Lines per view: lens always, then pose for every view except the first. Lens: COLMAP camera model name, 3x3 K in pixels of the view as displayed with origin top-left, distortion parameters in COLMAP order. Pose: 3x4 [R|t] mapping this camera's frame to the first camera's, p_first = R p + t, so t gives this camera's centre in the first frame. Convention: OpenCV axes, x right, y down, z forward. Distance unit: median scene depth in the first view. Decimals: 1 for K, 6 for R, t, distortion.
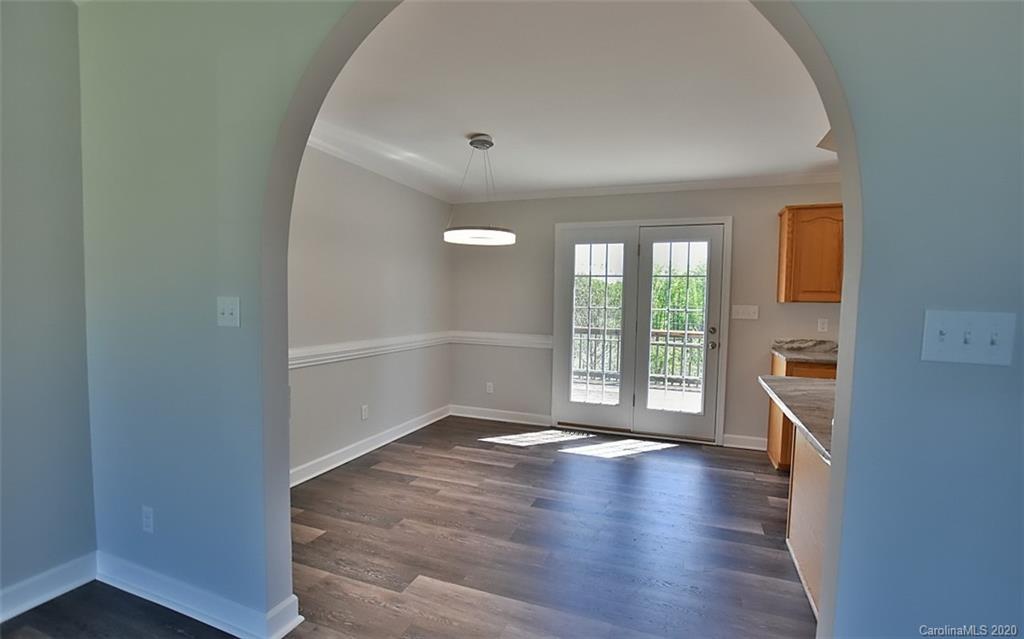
lens RADIAL K [[463.8, 0, 517.7], [0, 463.8, 326.3], [0, 0, 1]] dist [-0.027454, 0.001613]
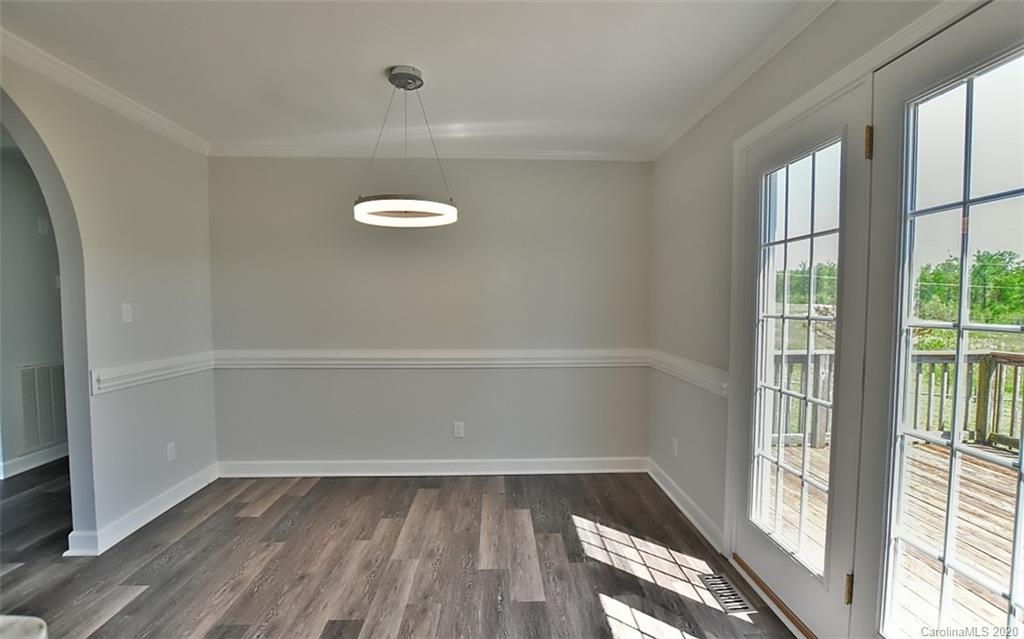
lens RADIAL K [[463.8, 0, 517.7], [0, 463.8, 326.3], [0, 0, 1]] dist [-0.027454, 0.001613]
pose [[0.394153, 0.029421, -0.918574, 0.496220], [-0.047979, 0.998783, 0.011402, -0.027939], [0.917792, 0.039578, 0.395085, 0.686332]]
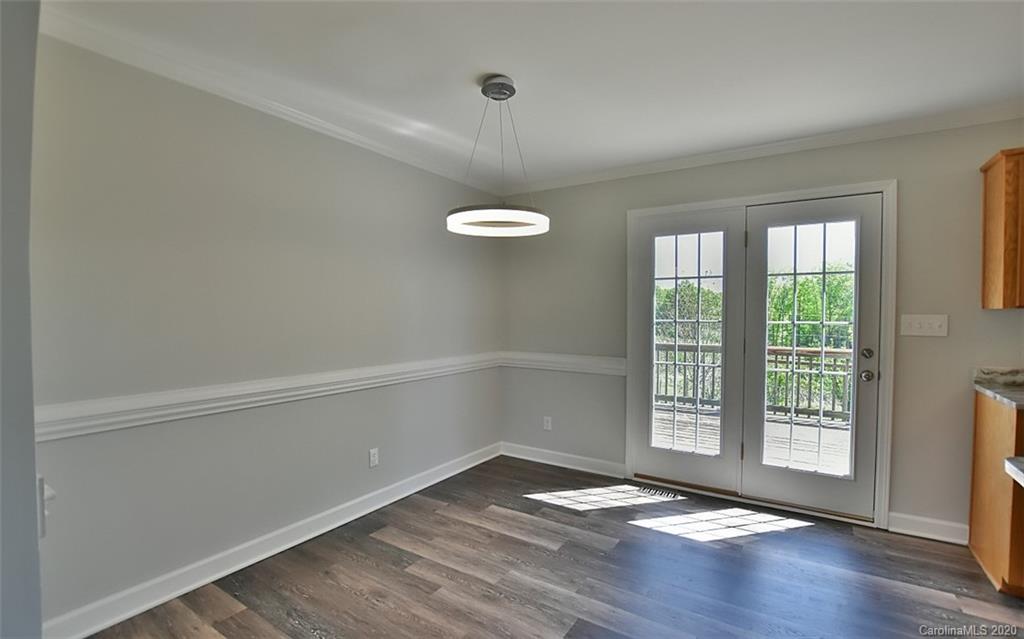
lens RADIAL K [[463.8, 0, 517.7], [0, 463.8, 326.3], [0, 0, 1]] dist [-0.027454, 0.001613]
pose [[0.977002, -0.010172, -0.212987, 0.073265], [0.003814, 0.999535, -0.030241, -0.011988], [0.213196, 0.028734, 0.976587, 0.255618]]
